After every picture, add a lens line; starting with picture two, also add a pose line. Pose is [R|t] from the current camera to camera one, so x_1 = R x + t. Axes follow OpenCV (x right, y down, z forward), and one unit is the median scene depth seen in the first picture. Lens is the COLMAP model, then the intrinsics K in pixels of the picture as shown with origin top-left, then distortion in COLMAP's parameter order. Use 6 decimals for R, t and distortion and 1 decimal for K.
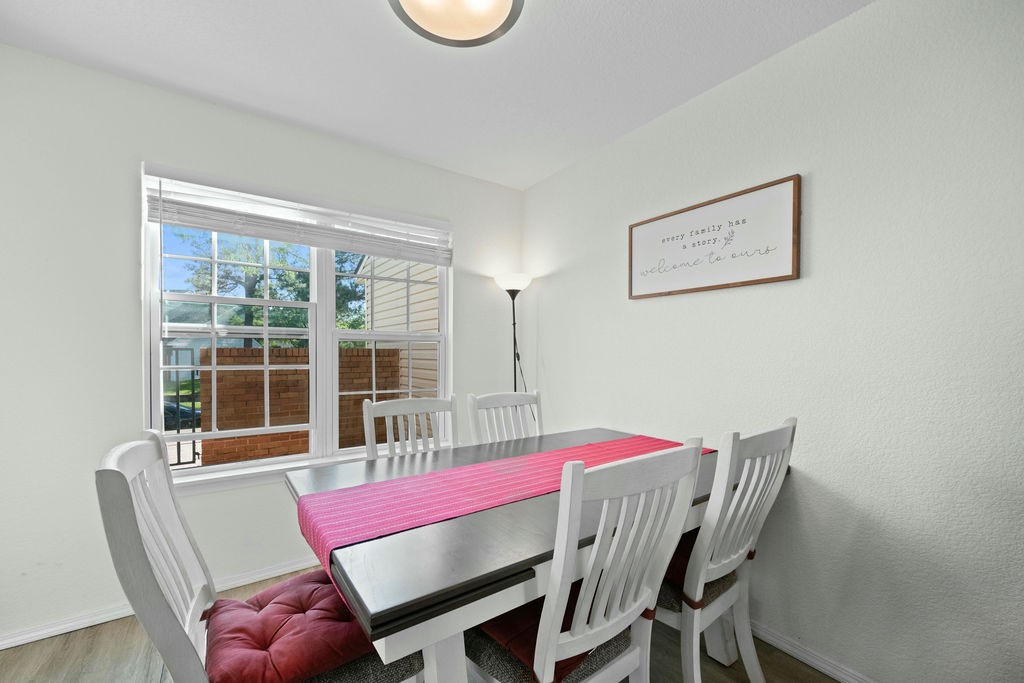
lens RADIAL K [[408.0, 0, 509.7], [0, 408.0, 365.1], [0, 0, 1]] dist [-0.001495, -0.000096]
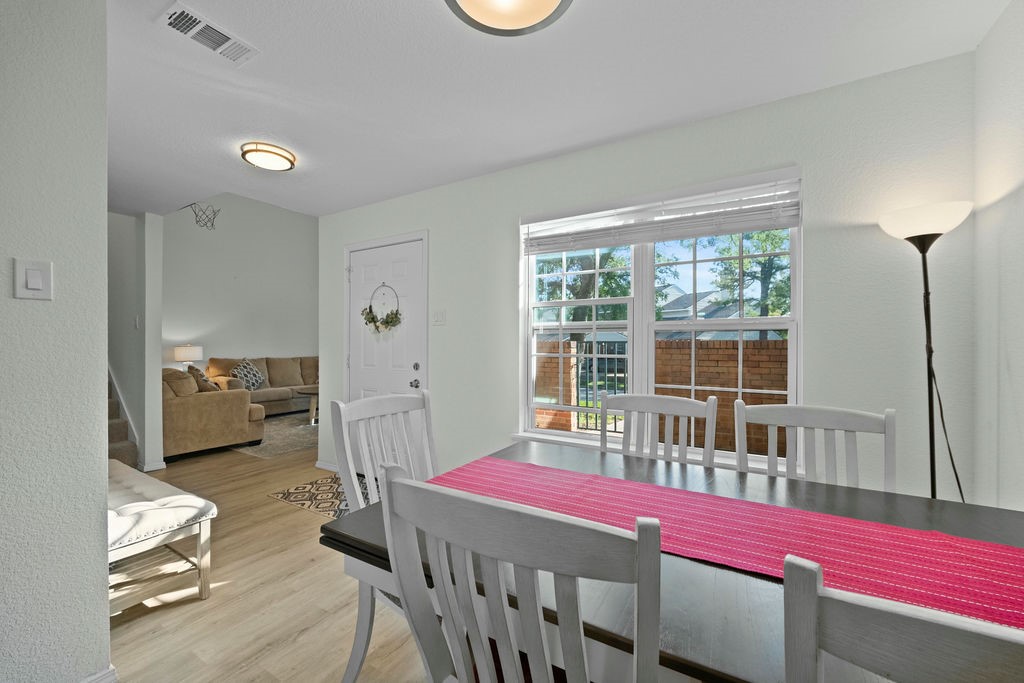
lens RADIAL K [[410.8, 0, 510.2], [0, 410.8, 343.9], [0, 0, 1]] dist [-0.004309, -0.000340]
pose [[0.394839, -0.000449, -0.918750, 0.327808], [-0.032129, 0.999382, -0.014295, -0.004865], [0.918189, 0.035162, 0.394580, 0.255636]]
